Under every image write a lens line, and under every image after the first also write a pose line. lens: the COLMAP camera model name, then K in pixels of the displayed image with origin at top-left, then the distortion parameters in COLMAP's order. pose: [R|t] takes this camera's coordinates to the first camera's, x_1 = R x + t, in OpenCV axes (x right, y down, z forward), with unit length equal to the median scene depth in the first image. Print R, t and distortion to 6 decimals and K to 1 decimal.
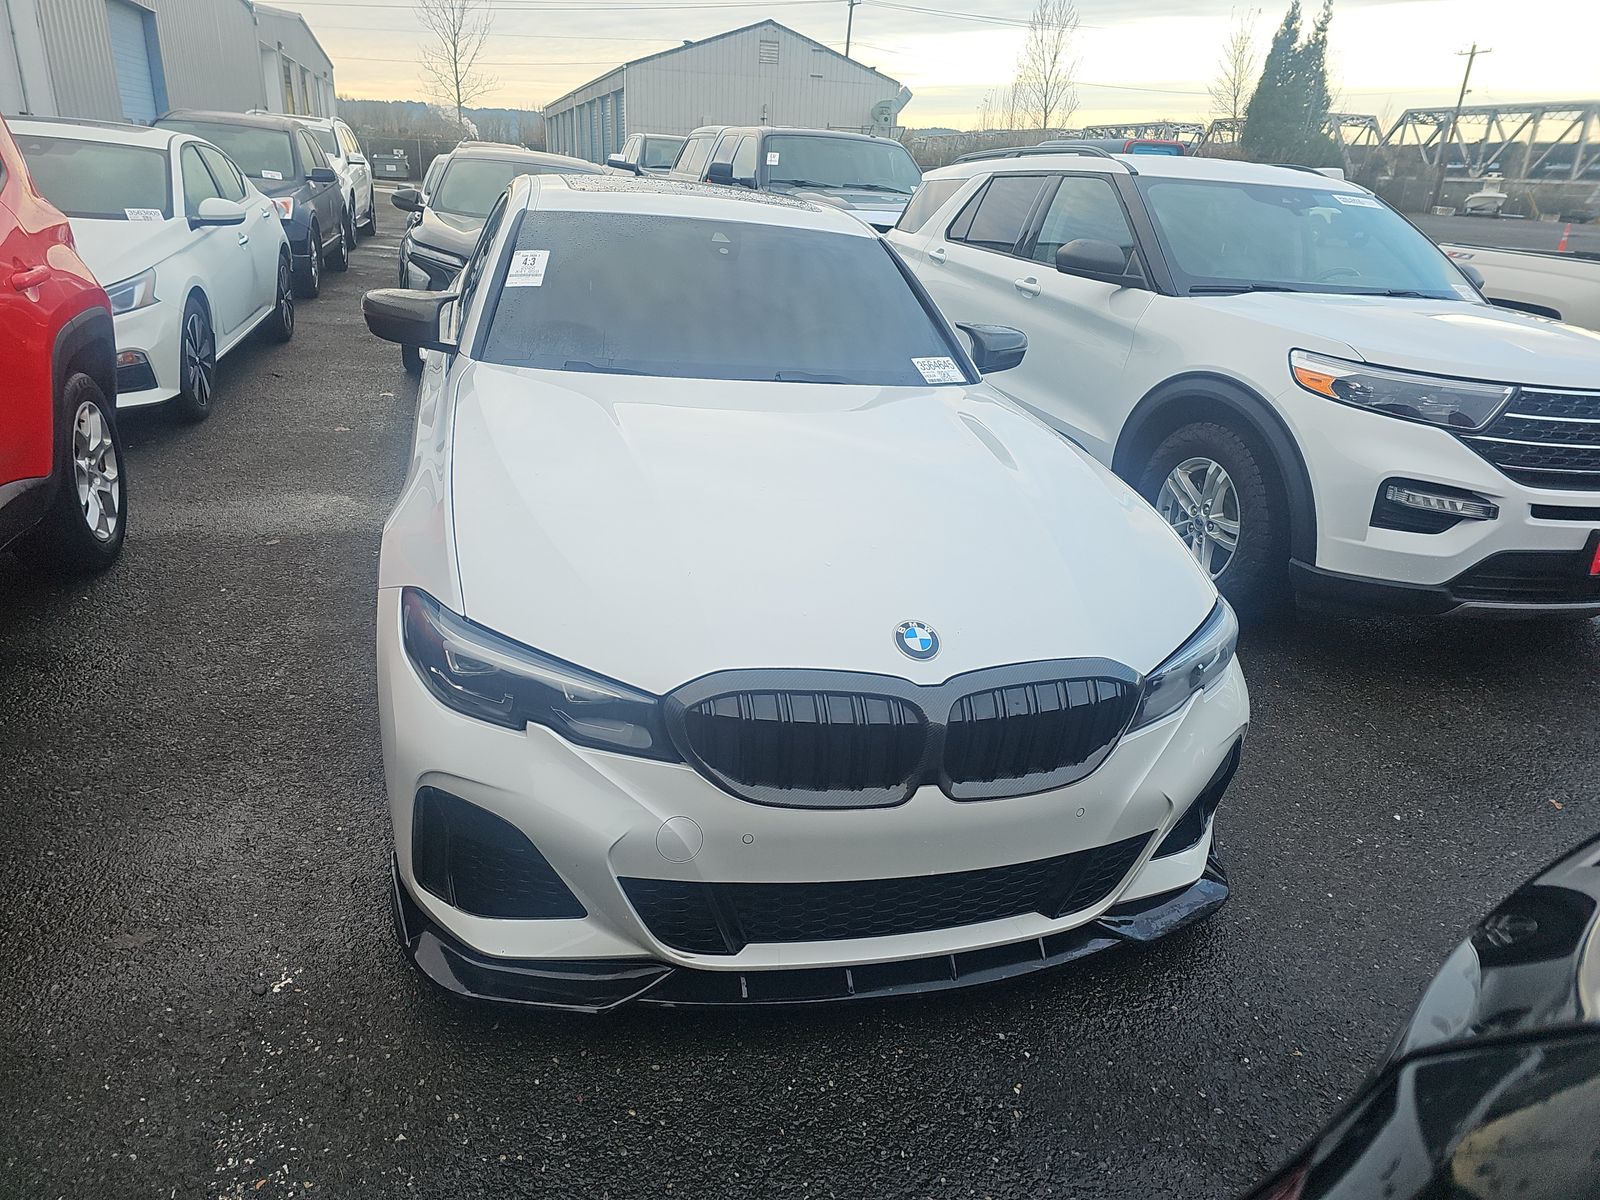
lens RADIAL K [[1077.7, 0, 799.7], [0, 1077.7, 583.1], [0, 0, 1]] dist [0.078707, -0.074669]
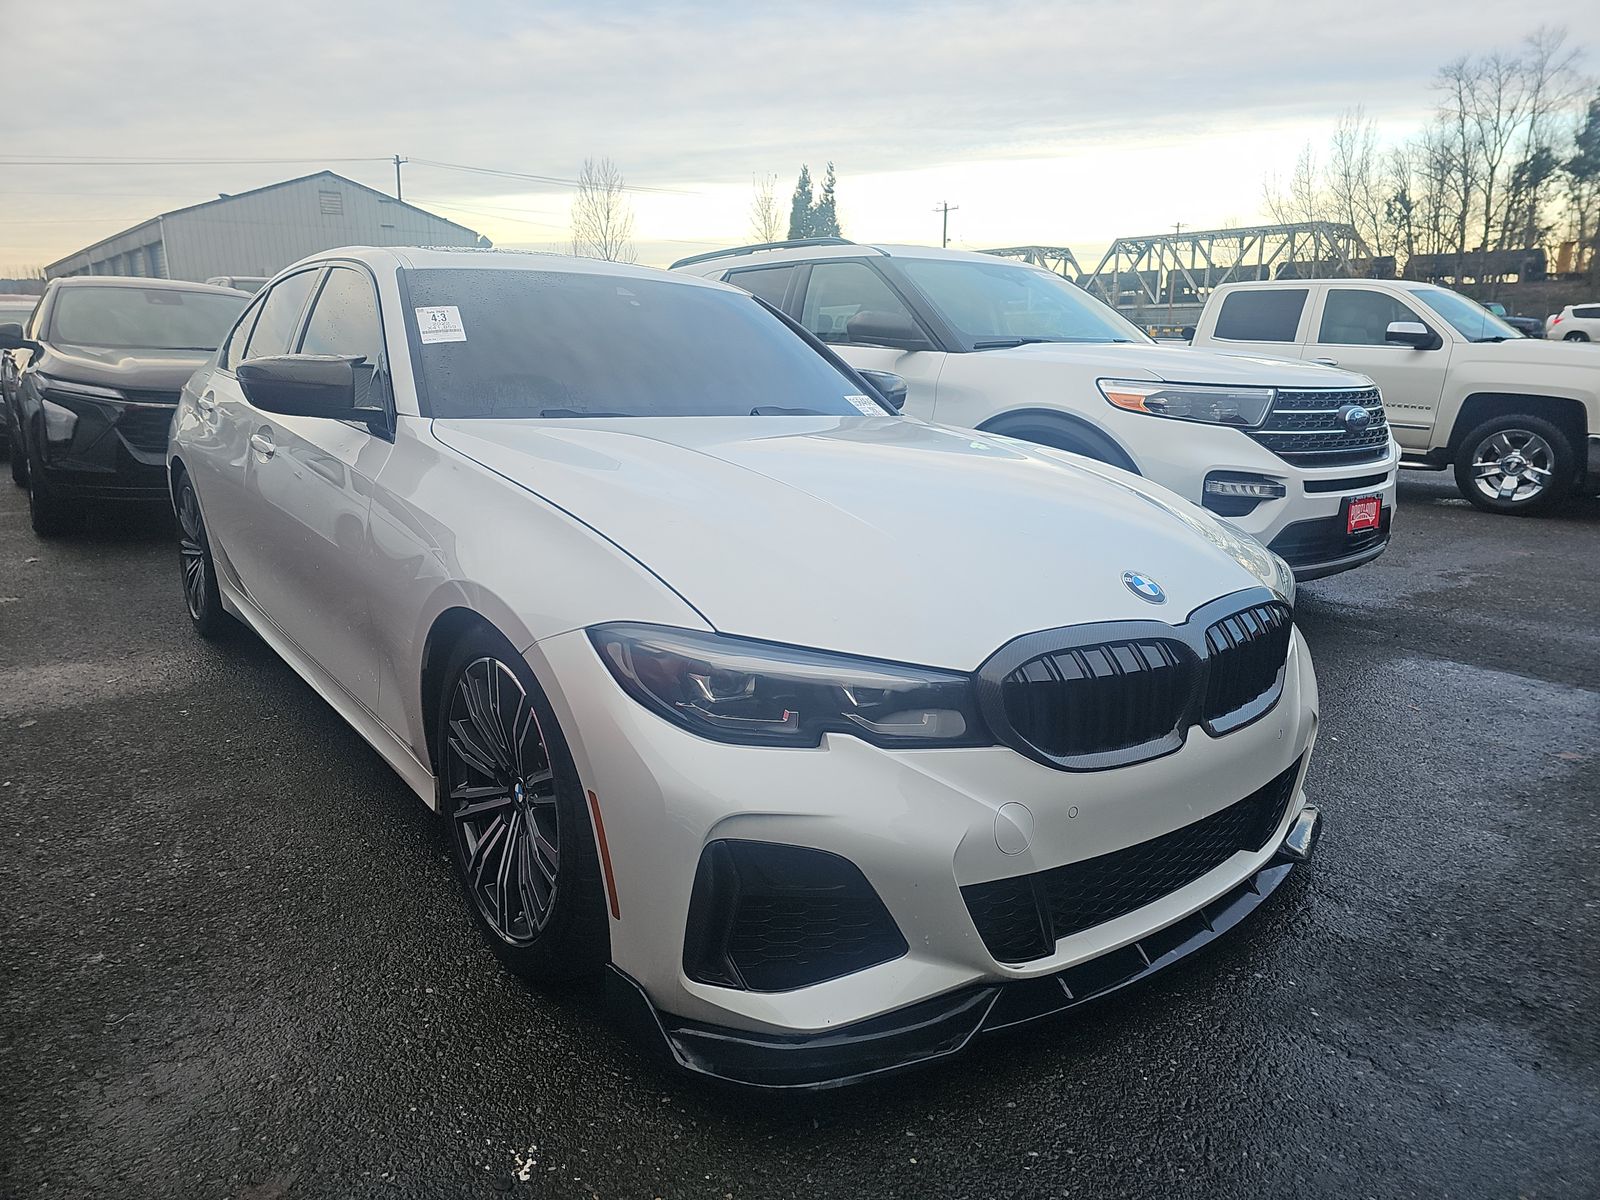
lens RADIAL K [[1065.8, 0, 800.0], [0, 1065.8, 600.0], [0, 0, 1]] dist [0.075064, -0.070235]
pose [[0.913710, -0.143680, 0.380118, -0.320543], [0.187076, 0.979116, -0.079593, 0.047998], [-0.360744, 0.143836, 0.921507, 0.115434]]
